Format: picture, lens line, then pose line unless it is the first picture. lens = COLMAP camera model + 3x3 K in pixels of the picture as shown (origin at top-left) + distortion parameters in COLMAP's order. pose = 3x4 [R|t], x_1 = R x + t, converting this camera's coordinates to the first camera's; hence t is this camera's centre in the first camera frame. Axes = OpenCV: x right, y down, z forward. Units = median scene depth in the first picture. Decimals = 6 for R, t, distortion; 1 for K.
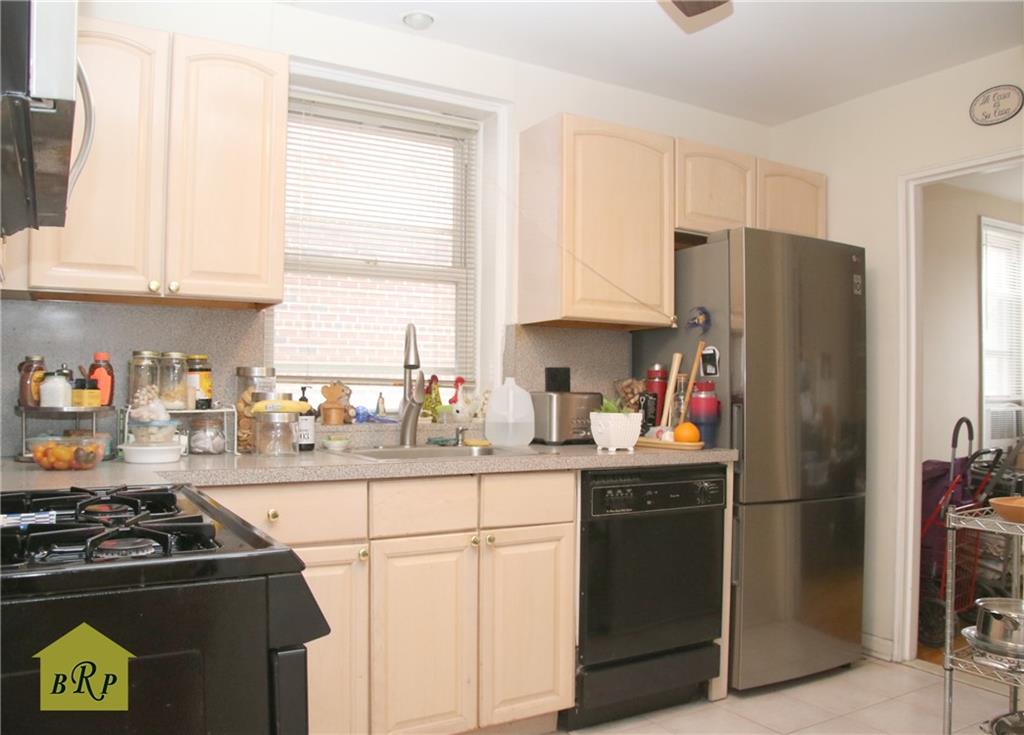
lens RADIAL K [[841.2, 0, 512.0], [0, 841.2, 367.5], [0, 0, 1]] dist [0.001451, 0.000239]
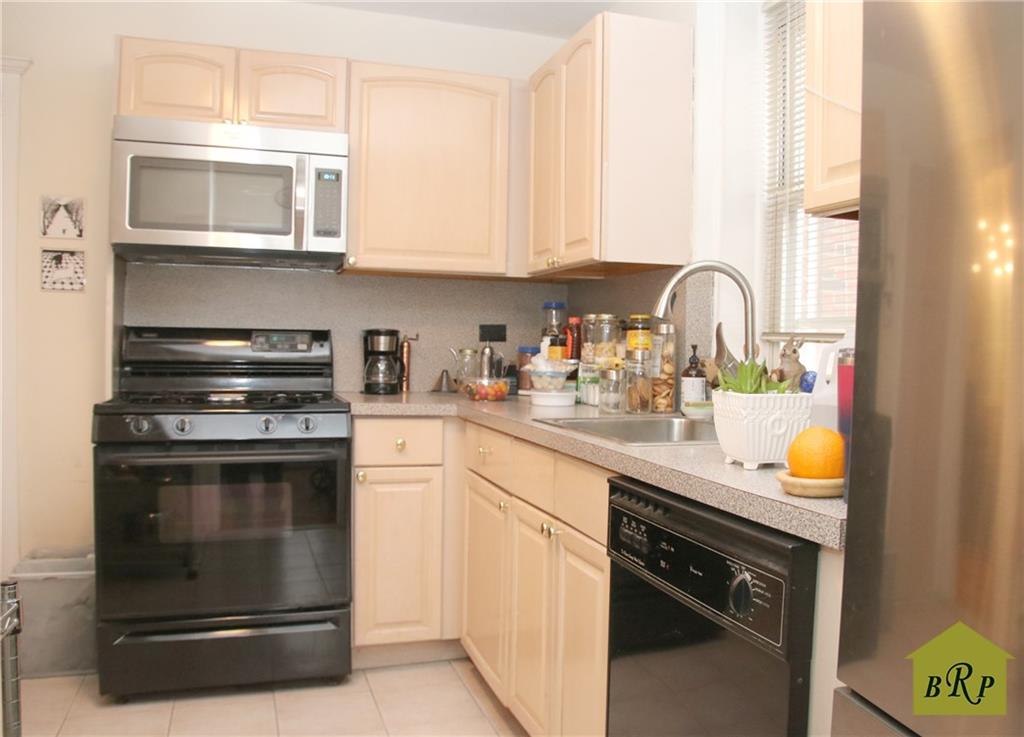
lens RADIAL K [[841.2, 0, 512.0], [0, 841.2, 368.5], [0, 0, 1]] dist [0.001451, 0.000239]
pose [[-0.192154, 0.012078, -0.981291, 0.698838], [-0.017912, 0.999715, 0.015812, 0.032495], [0.981201, 0.020616, -0.191882, 1.012643]]
